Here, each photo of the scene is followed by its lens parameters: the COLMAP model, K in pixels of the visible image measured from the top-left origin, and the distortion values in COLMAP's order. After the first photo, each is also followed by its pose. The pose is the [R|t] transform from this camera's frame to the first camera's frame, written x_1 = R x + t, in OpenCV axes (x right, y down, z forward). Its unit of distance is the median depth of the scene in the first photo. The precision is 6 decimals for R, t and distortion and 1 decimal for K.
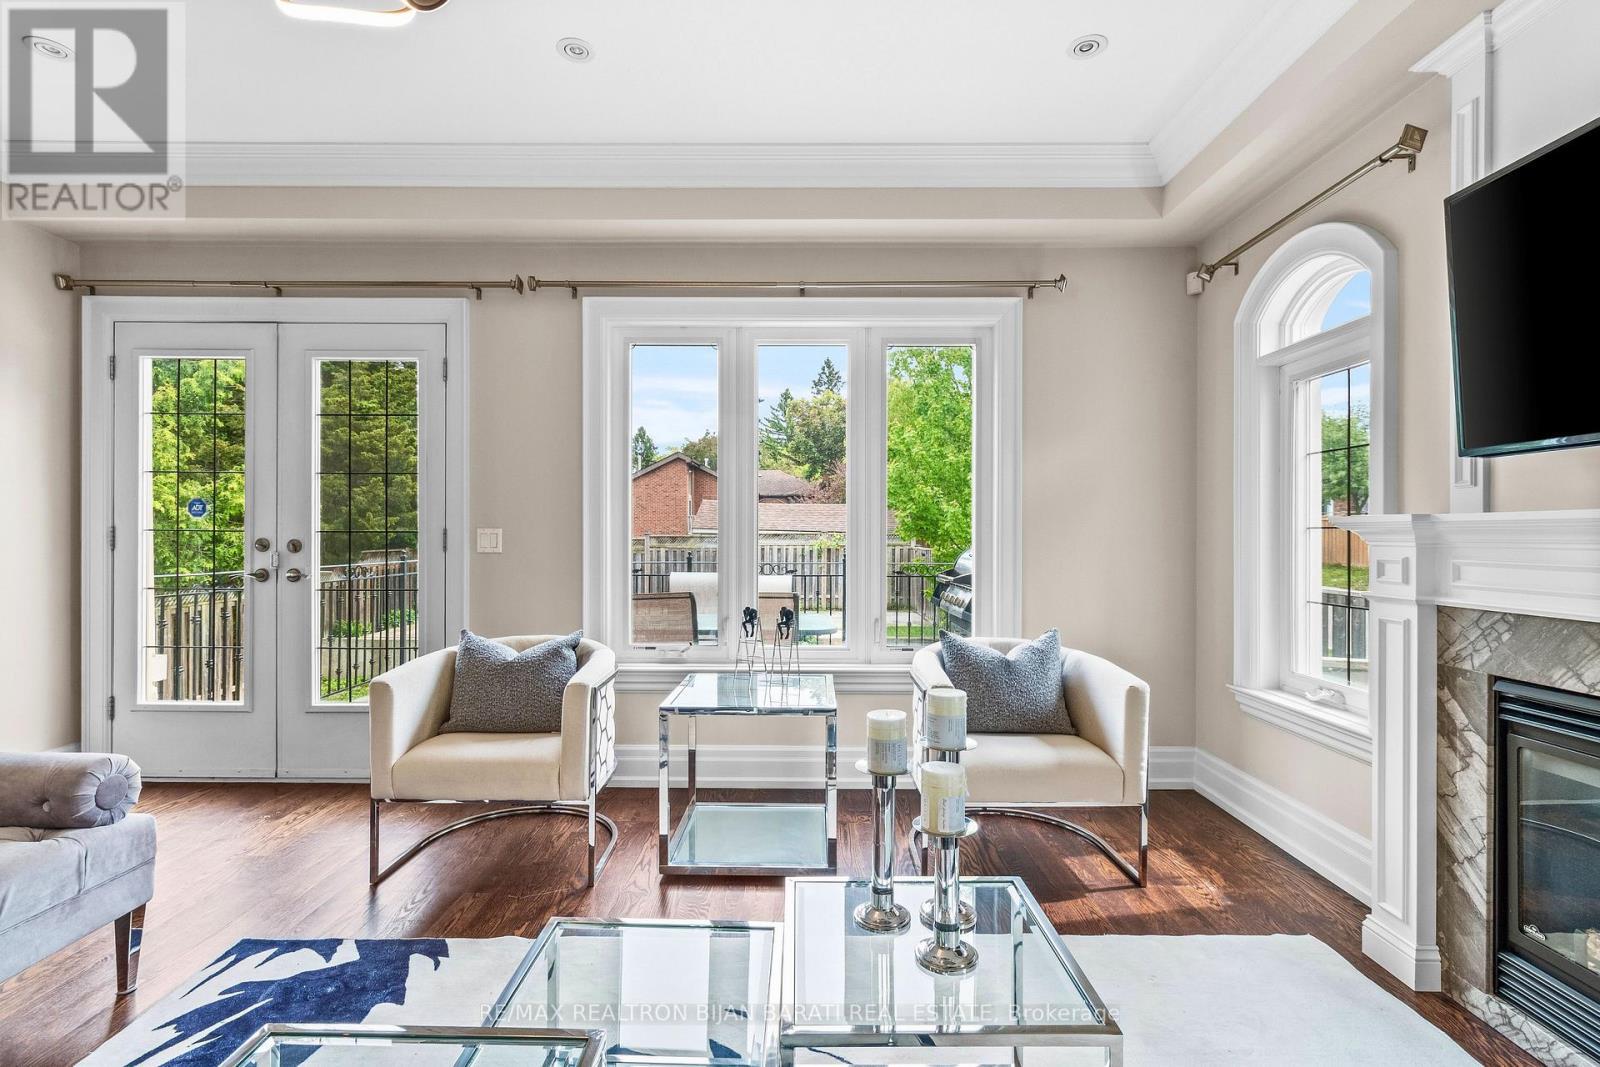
lens RADIAL K [[743.3, 0, 795.7], [0, 743.3, 533.0], [0, 0, 1]] dist [0.009666, -0.001469]
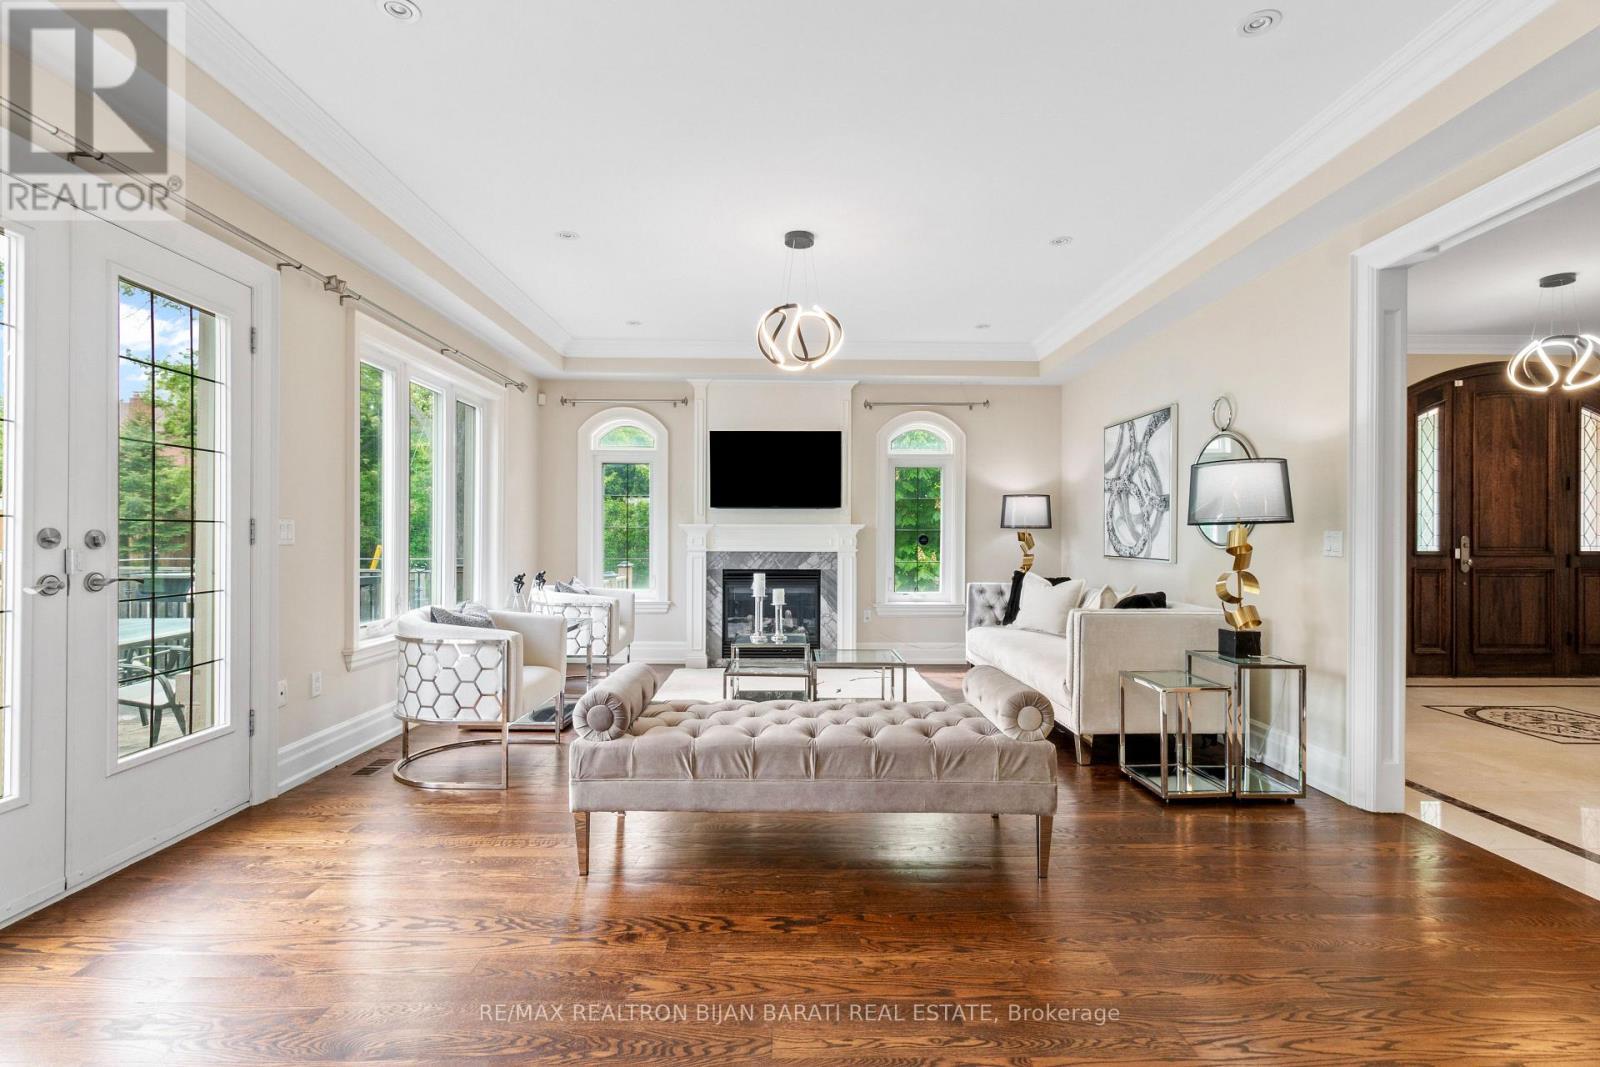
lens RADIAL K [[743.3, 0, 798.1], [0, 743.3, 533.8], [0, 0, 1]] dist [0.009666, -0.001469]
pose [[-0.020122, -0.000427, 0.999797, -1.764096], [-0.006007, 0.999982, 0.000306, 0.009751], [-0.999779, -0.005999, -0.020124, 0.473582]]
